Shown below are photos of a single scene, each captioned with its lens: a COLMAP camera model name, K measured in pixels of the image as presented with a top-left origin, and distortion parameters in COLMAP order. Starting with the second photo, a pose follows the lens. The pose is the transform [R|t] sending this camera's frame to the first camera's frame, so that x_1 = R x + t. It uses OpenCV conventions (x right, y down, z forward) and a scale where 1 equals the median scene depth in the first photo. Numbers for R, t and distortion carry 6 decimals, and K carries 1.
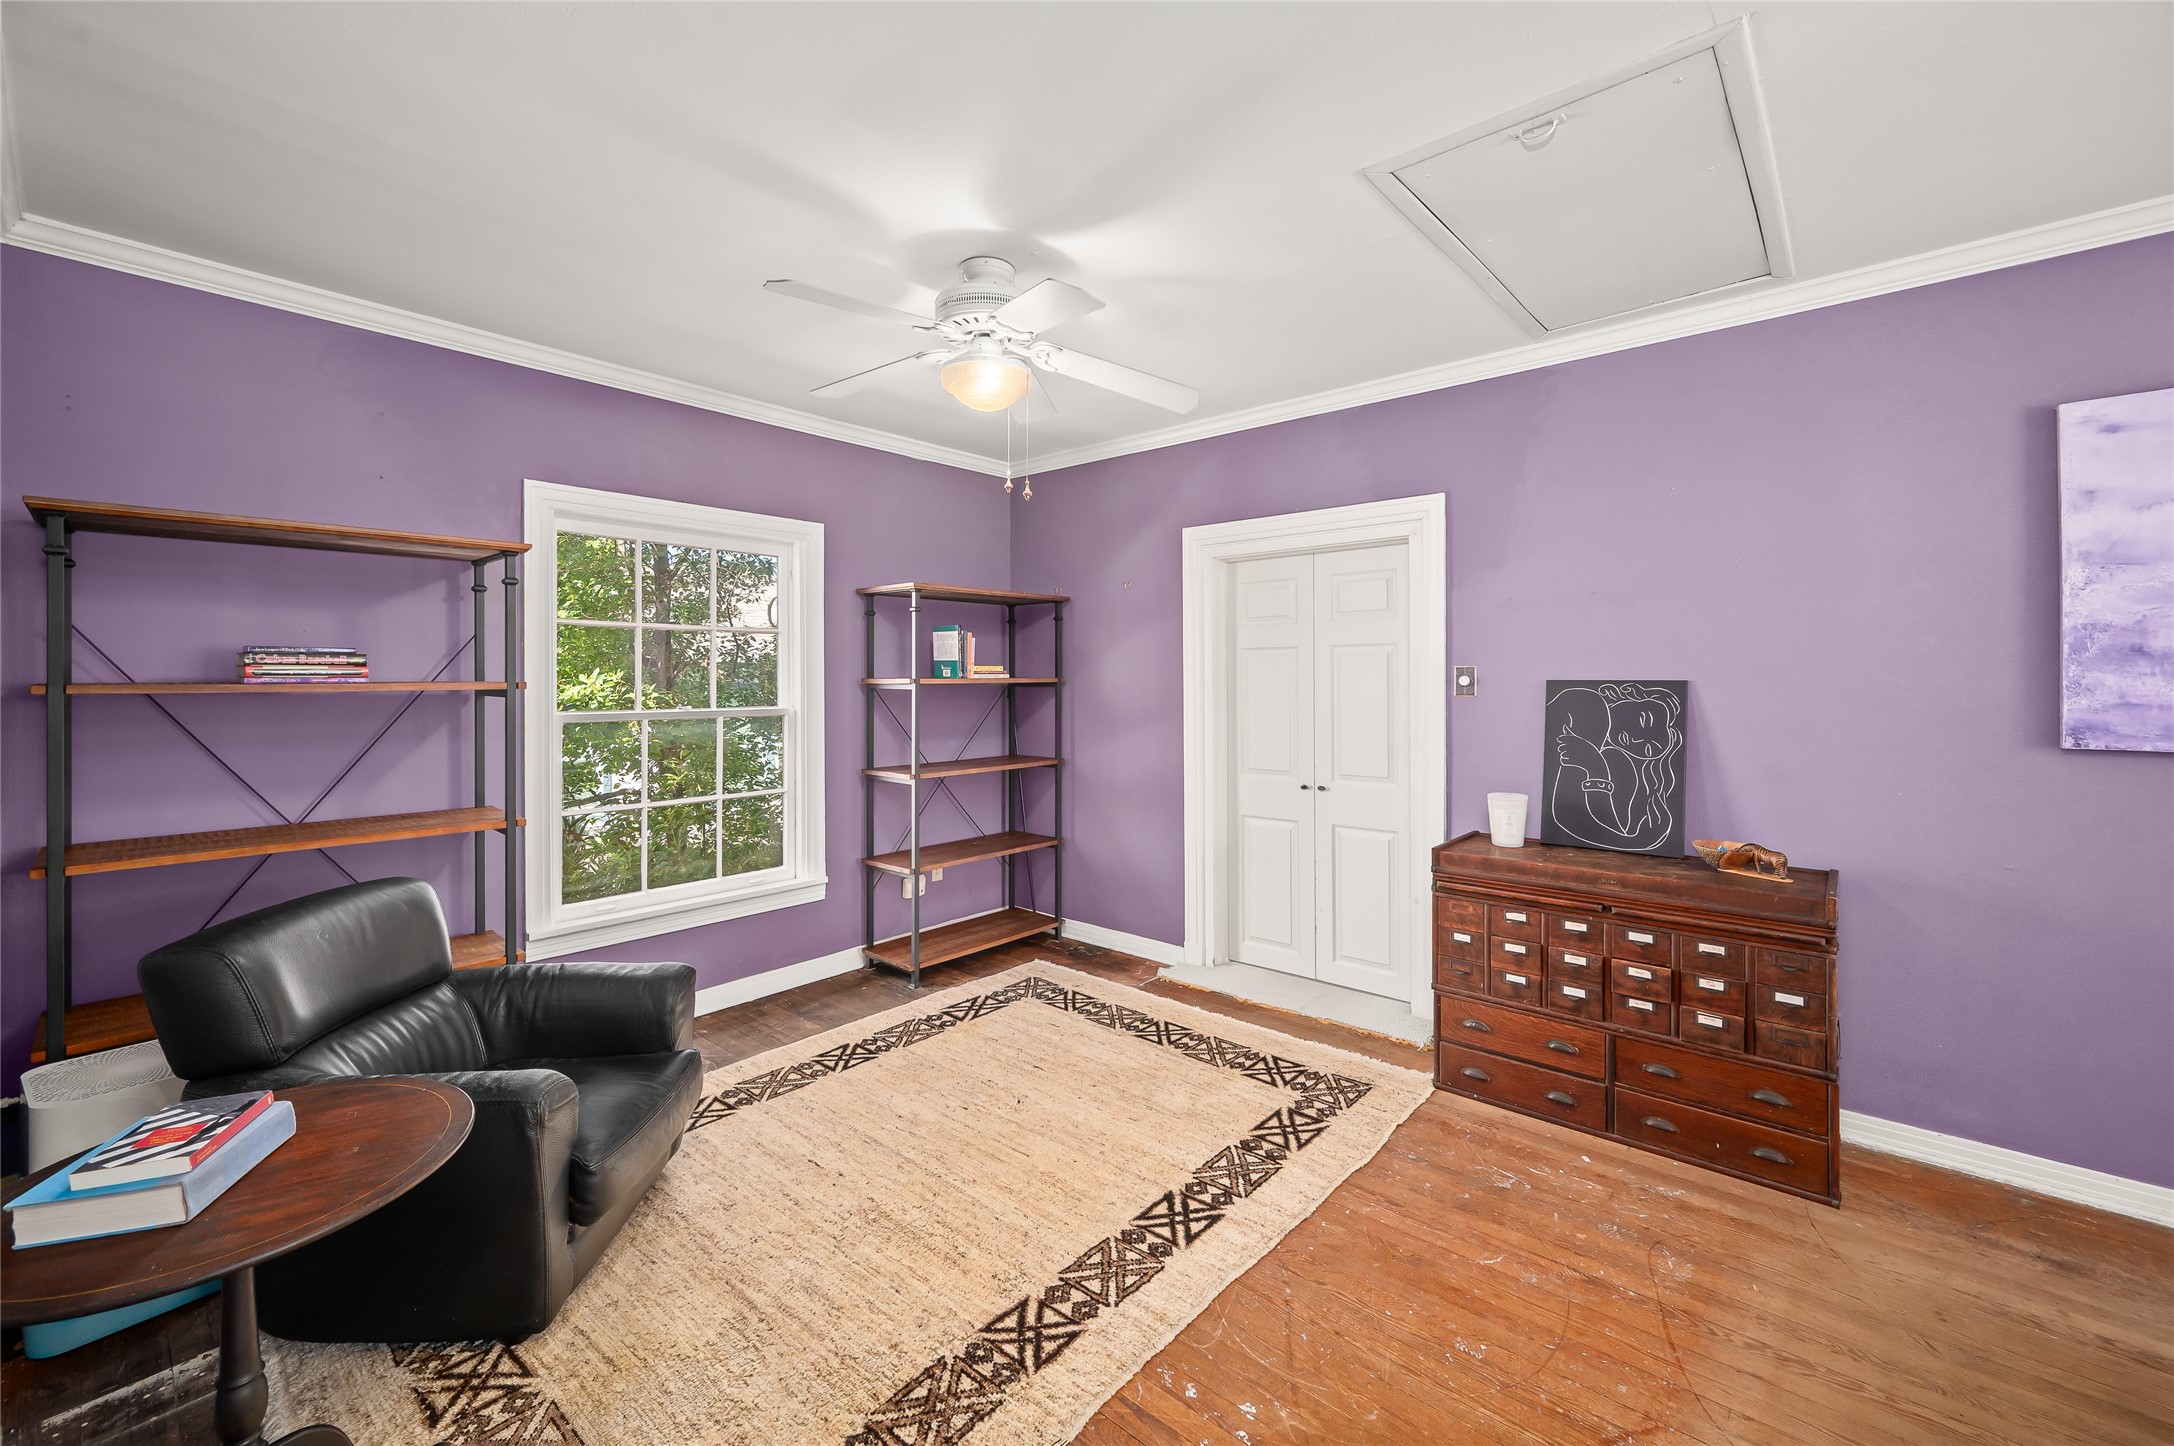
lens RADIAL K [[871.0, 0, 1077.5], [0, 871.0, 677.7], [0, 0, 1]] dist [-0.001682, 0.000558]
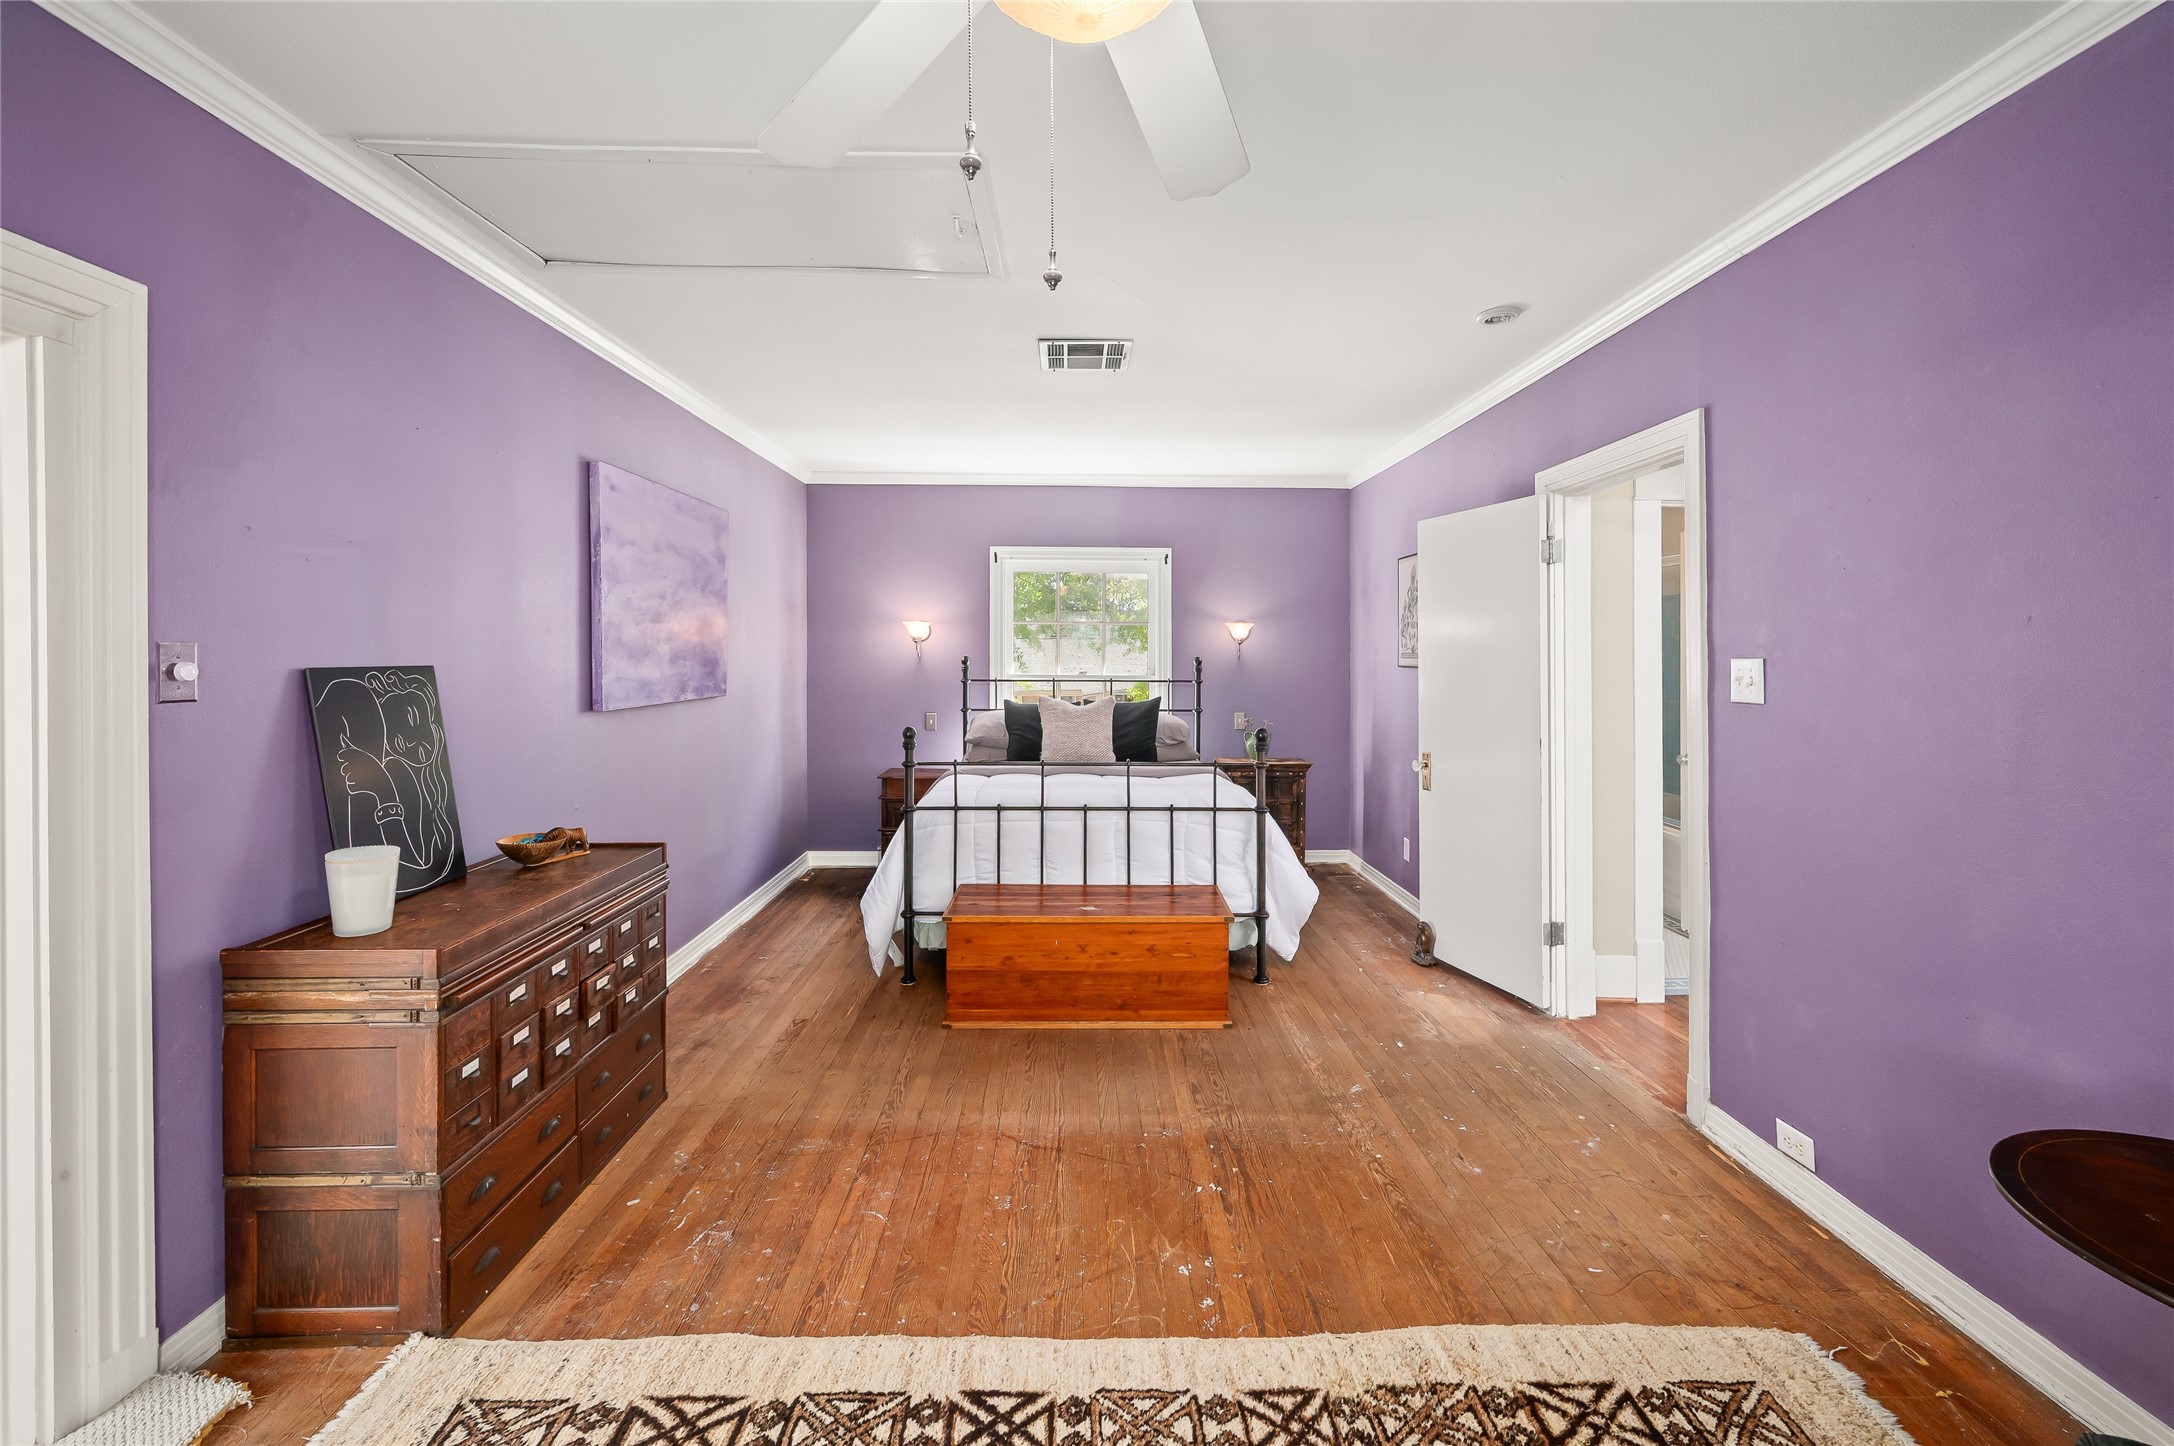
lens RADIAL K [[871.0, 0, 1129.3], [0, 871.0, 656.8], [0, 0, 1]] dist [-0.001682, 0.000558]
pose [[-0.690092, 0.002497, 0.723717, -0.496959], [0.005085, 0.999986, 0.001398, -0.004315], [-0.723703, 0.004645, -0.690096, 1.503582]]
